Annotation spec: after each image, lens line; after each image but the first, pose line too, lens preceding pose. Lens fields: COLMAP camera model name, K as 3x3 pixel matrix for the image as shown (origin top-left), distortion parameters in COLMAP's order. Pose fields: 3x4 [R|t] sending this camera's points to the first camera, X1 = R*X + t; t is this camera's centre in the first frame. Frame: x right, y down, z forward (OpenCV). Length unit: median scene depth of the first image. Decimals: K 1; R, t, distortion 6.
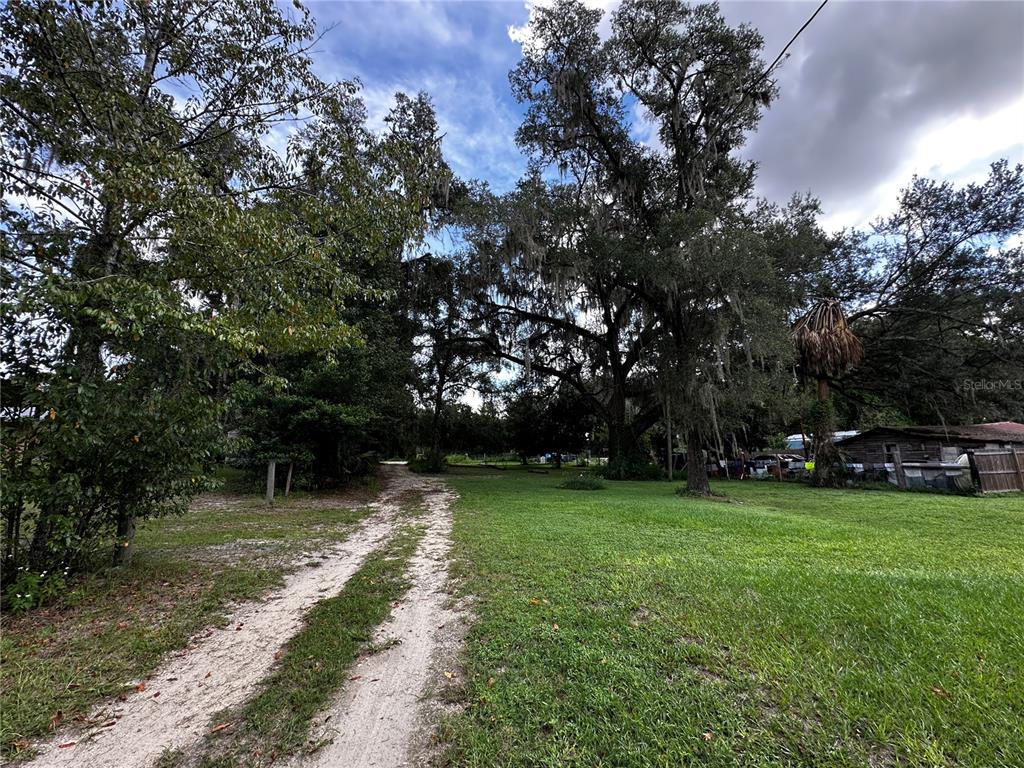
lens RADIAL K [[408.3, 0, 511.1], [0, 408.3, 382.5], [0, 0, 1]] dist [-0.006151, 0.000937]
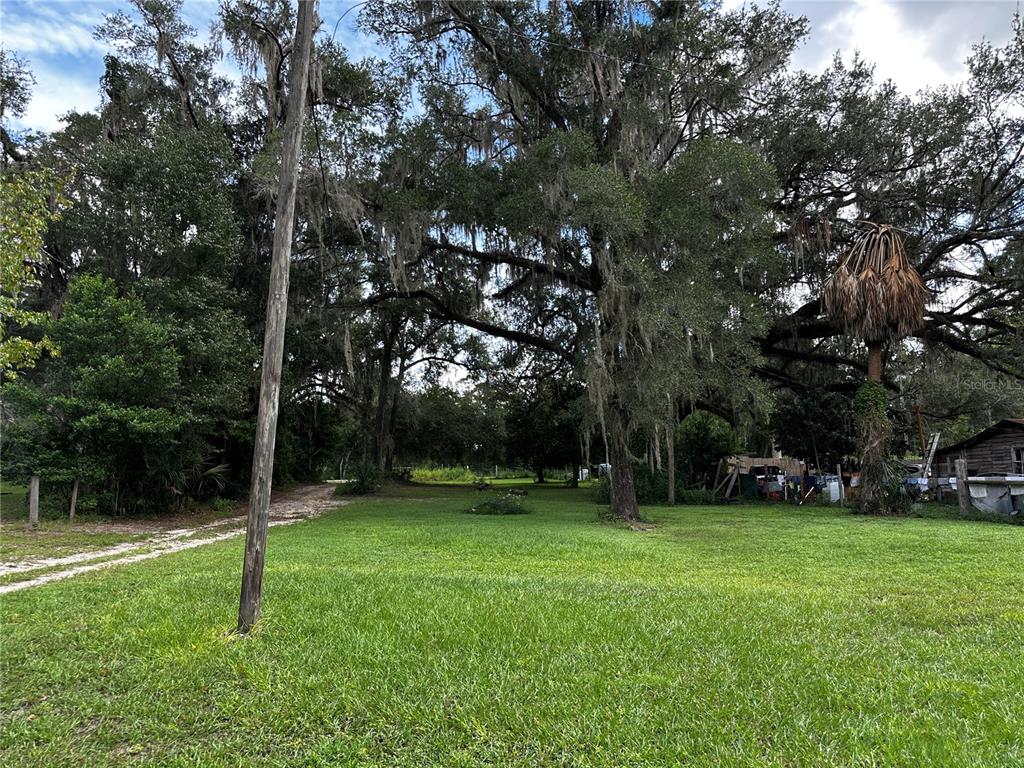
lens RADIAL K [[710.9, 0, 512.7], [0, 710.9, 384.1], [0, 0, 1]] dist [0.020465, -0.005707]
pose [[0.991349, -0.022757, -0.129265, 0.356521], [0.030410, 0.997880, 0.057544, -0.035714], [0.127682, -0.060977, 0.989939, -0.206340]]
